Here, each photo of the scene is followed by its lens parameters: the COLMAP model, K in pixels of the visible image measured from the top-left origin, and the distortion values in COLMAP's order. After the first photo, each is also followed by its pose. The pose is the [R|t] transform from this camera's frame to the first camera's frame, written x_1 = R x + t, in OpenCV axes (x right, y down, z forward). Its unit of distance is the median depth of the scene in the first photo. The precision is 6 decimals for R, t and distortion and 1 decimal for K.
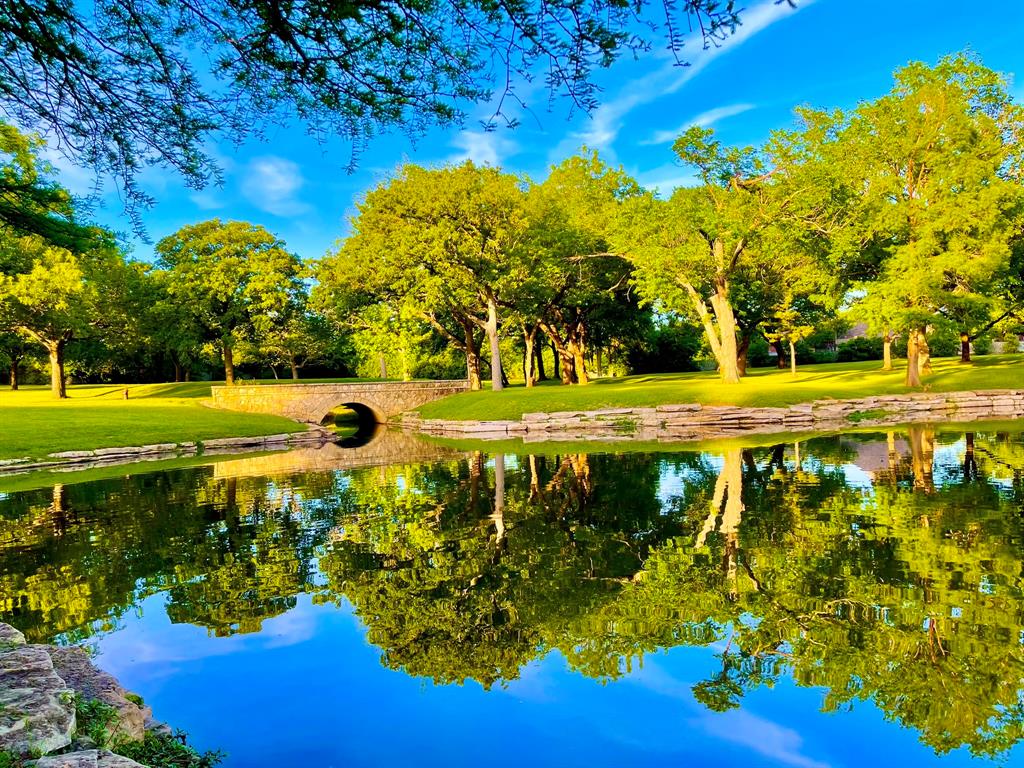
lens RADIAL K [[759.6, 0, 512.0], [0, 759.6, 384.0], [0, 0, 1]] dist [0.093035, -0.114365]
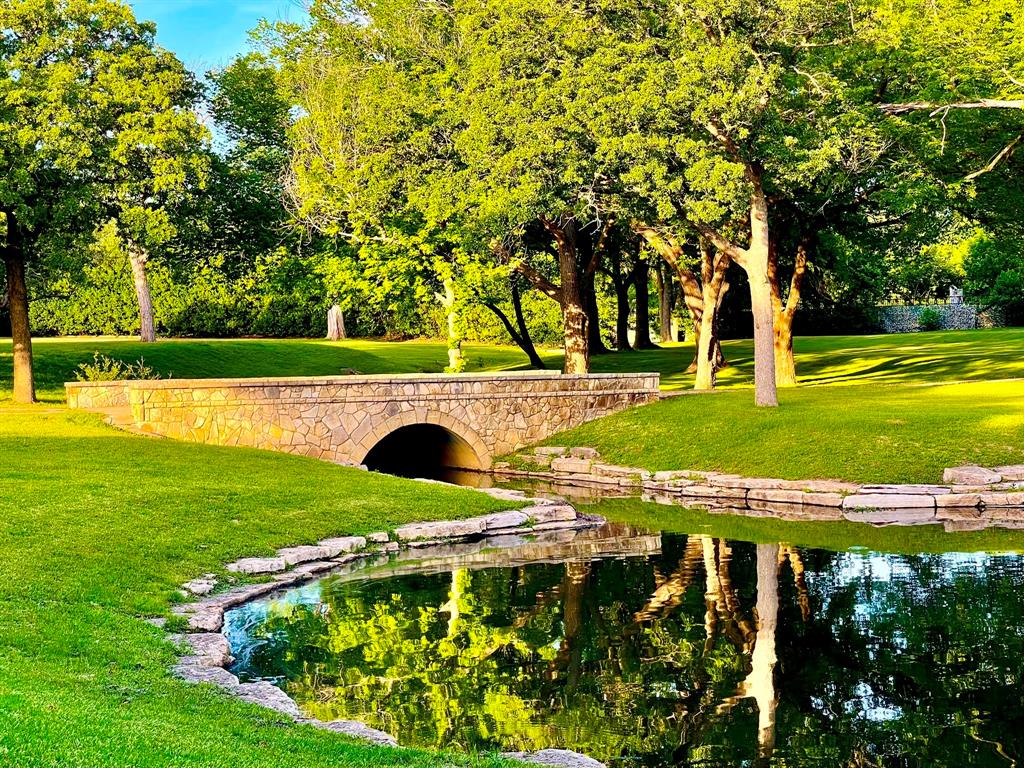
lens RADIAL K [[1883.8, 0, 517.6], [0, 1883.8, 357.3], [0, 0, 1]] dist [0.181909, 0.172535]
pose [[0.988625, 0.021519, 0.148851, -0.354985], [-0.023446, 0.999662, 0.011200, -0.030083], [-0.148560, -0.014563, 0.988796, -0.084900]]
